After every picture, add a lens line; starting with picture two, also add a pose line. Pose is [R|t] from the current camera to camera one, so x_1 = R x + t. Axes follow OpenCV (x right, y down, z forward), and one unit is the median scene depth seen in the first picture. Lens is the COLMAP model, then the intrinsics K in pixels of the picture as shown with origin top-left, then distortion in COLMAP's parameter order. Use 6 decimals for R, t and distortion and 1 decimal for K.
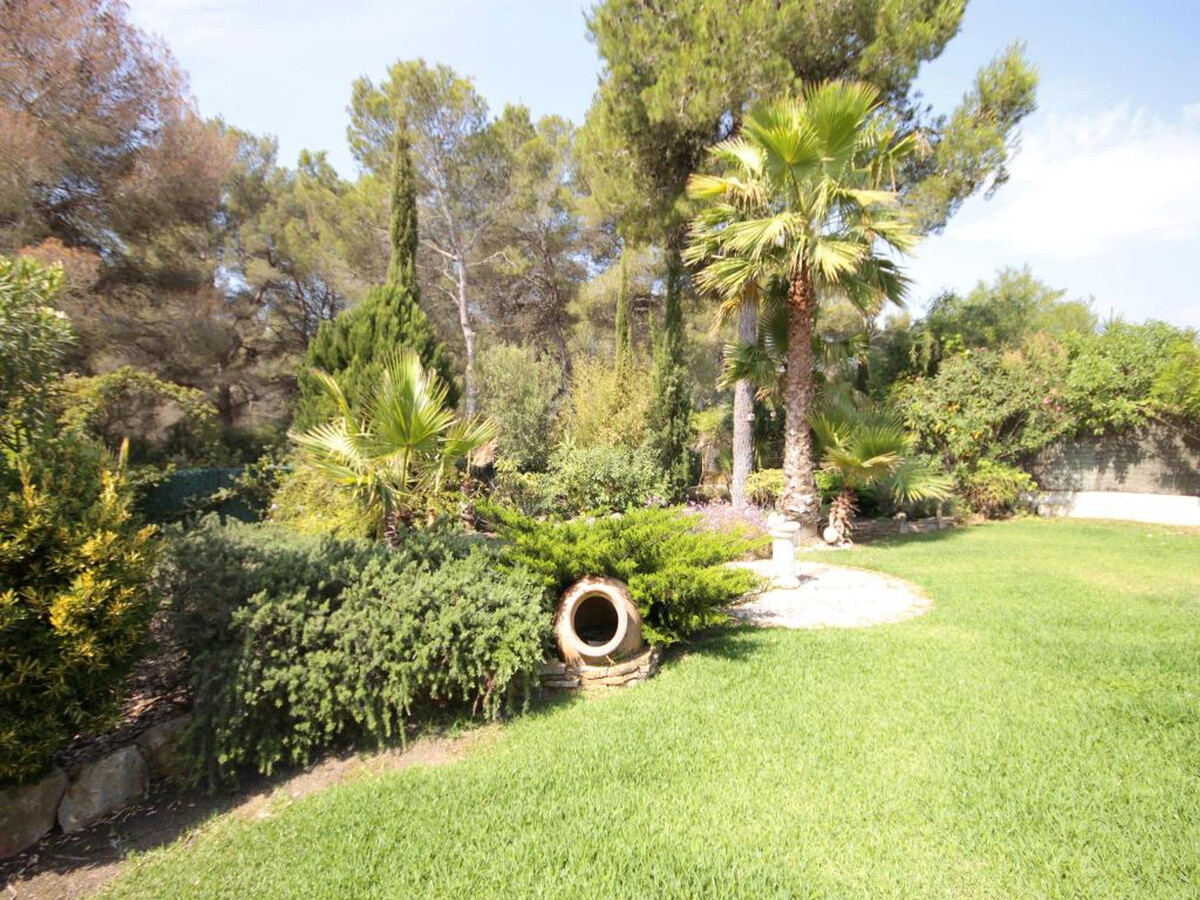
lens RADIAL K [[578.3, 0, 610.1], [0, 578.3, 447.8], [0, 0, 1]] dist [-0.011494, 0.003173]
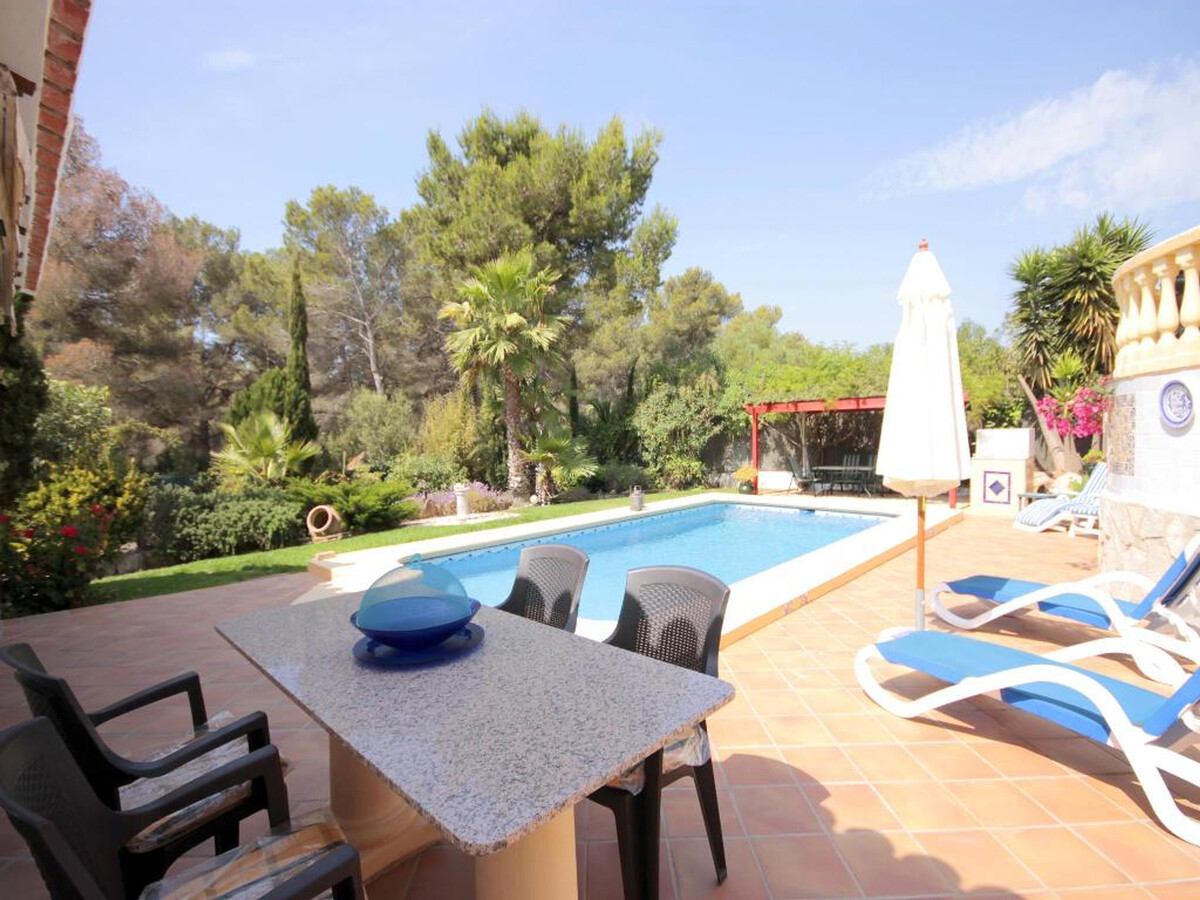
lens RADIAL K [[578.3, 0, 609.6], [0, 578.3, 441.9], [0, 0, 1]] dist [-0.011494, 0.003173]
pose [[0.999201, -0.039512, 0.006090, 1.214880], [0.039695, 0.998649, -0.033528, 0.089763], [-0.004757, 0.033743, 0.999419, -1.517884]]
